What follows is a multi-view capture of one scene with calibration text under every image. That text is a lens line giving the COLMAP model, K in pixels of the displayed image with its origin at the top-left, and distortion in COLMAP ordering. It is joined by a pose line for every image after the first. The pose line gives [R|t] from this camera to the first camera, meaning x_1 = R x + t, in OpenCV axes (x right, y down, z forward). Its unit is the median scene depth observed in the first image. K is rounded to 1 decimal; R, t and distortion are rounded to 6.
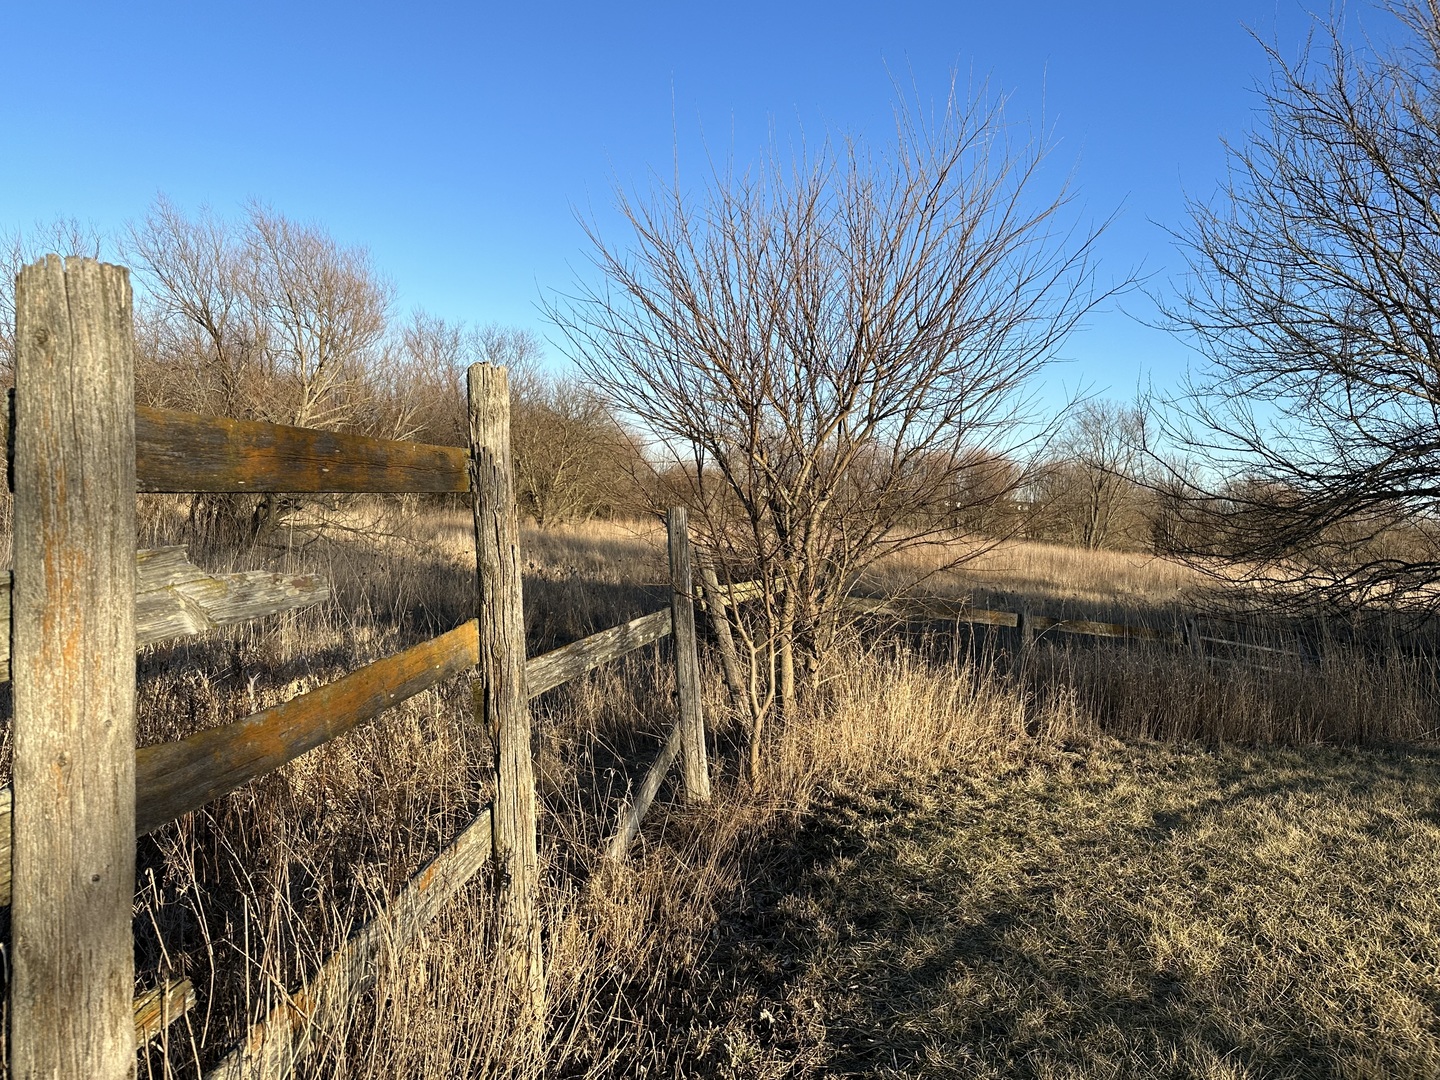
lens RADIAL K [[1038.4, 0, 720.0], [0, 1038.4, 540.0], [0, 0, 1]] dist [-0.032932, 0.000626]
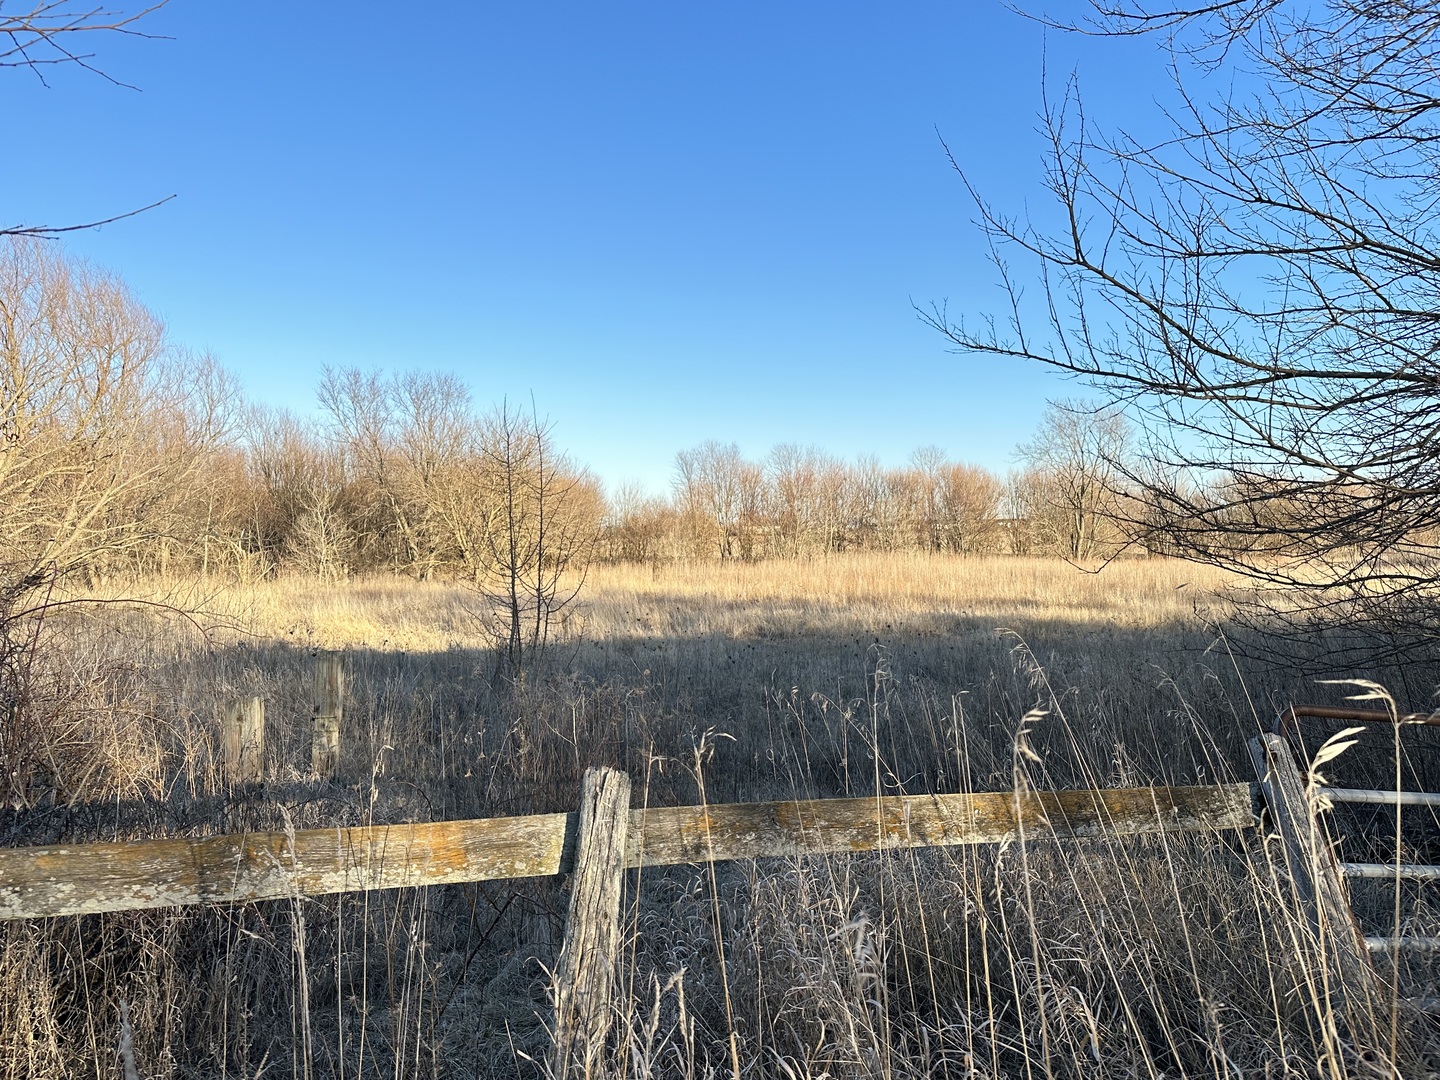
lens RADIAL K [[1038.4, 0, 720.0], [0, 1038.4, 540.0], [0, 0, 1]] dist [-0.032932, 0.000626]
pose [[0.996609, -0.081889, 0.008010, 0.039547], [0.082146, 0.995806, -0.040276, 0.002582], [-0.004679, 0.040797, 0.999157, 0.092397]]
